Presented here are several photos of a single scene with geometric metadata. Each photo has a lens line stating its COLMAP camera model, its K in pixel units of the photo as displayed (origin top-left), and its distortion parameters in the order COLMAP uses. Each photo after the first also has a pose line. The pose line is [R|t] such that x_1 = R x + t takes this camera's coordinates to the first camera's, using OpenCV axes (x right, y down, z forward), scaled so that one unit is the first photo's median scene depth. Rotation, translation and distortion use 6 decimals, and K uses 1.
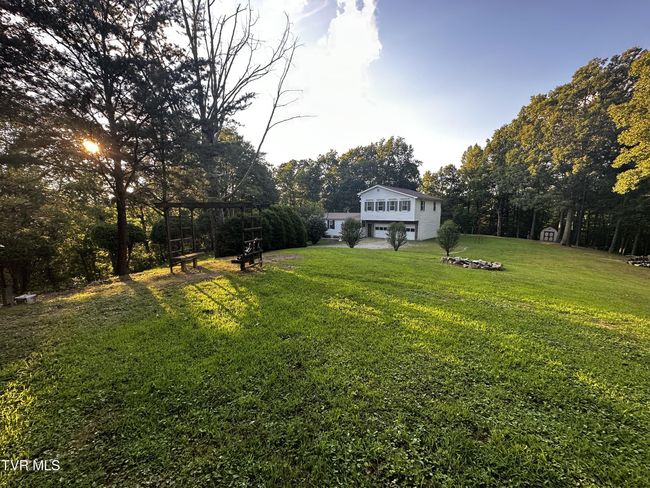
lens RADIAL K [[258.6, 0, 325.0], [0, 258.6, 244.0], [0, 0, 1]] dist [-0.003550, 0.000725]
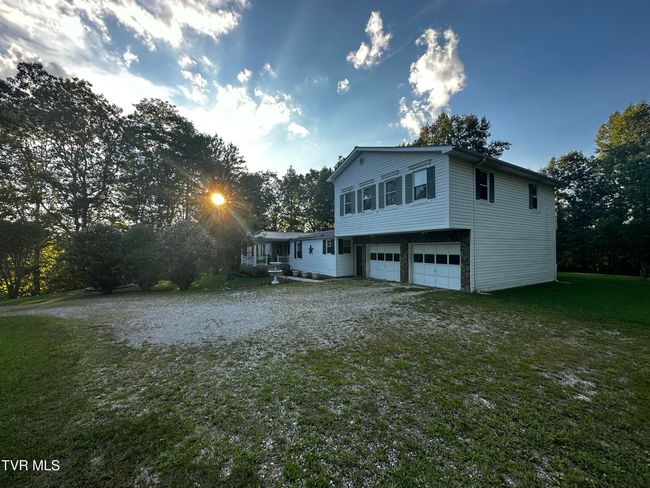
lens RADIAL K [[258.6, 0, 325.0], [0, 258.6, 244.0], [0, 0, 1]] dist [-0.003550, 0.000725]
pose [[0.949531, -0.004017, -0.313646, 1.082678], [-0.040655, 0.989908, -0.135757, -0.083339], [0.311026, 0.141657, 0.939785, 2.408118]]
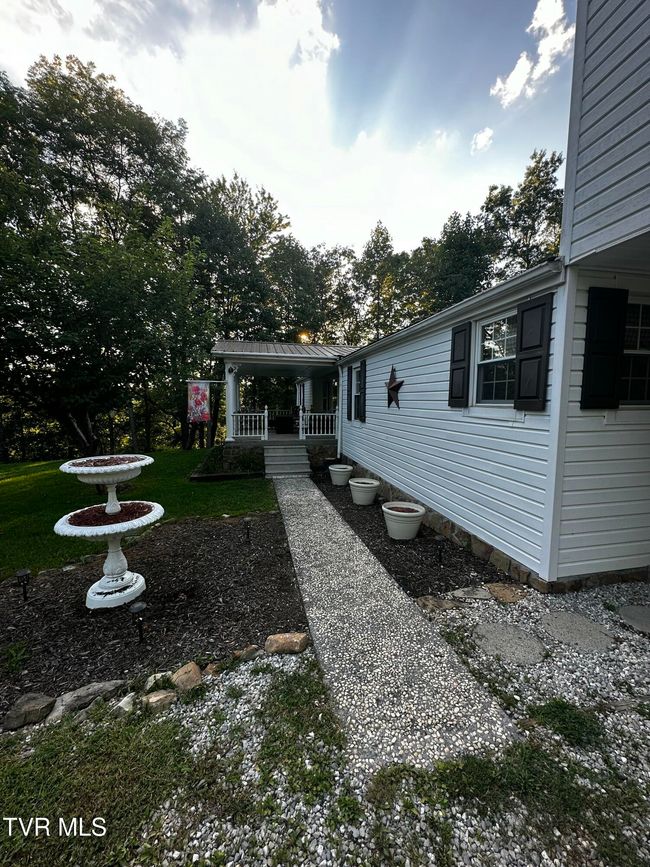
lens RADIAL K [[345.0, 0, 324.8], [0, 345.0, 432.8], [0, 0, 1]] dist [-0.003550, 0.000725]
pose [[0.793204, 0.060855, -0.605908, 0.605239], [-0.075709, 0.997129, 0.001036, -0.226922], [0.604232, 0.045050, 0.795534, 3.777810]]
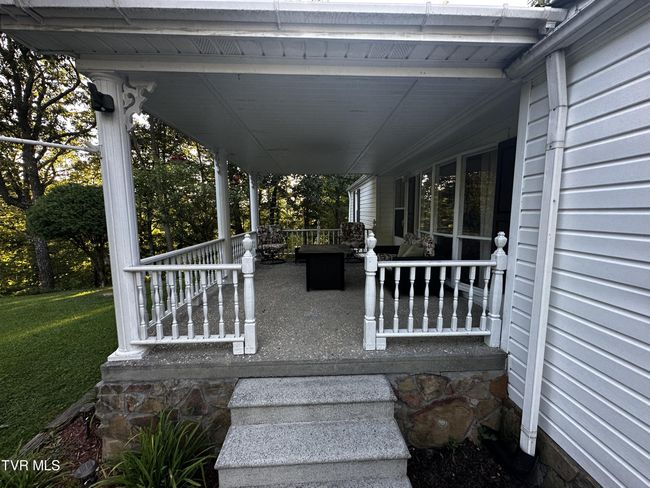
lens RADIAL K [[258.6, 0, 325.0], [0, 258.6, 244.0], [0, 0, 1]] dist [-0.003550, 0.000725]
pose [[0.680869, 0.085170, -0.727436, 0.014370], [-0.077294, 0.996025, 0.044271, -0.304775], [0.728315, 0.026084, 0.684746, 4.413443]]
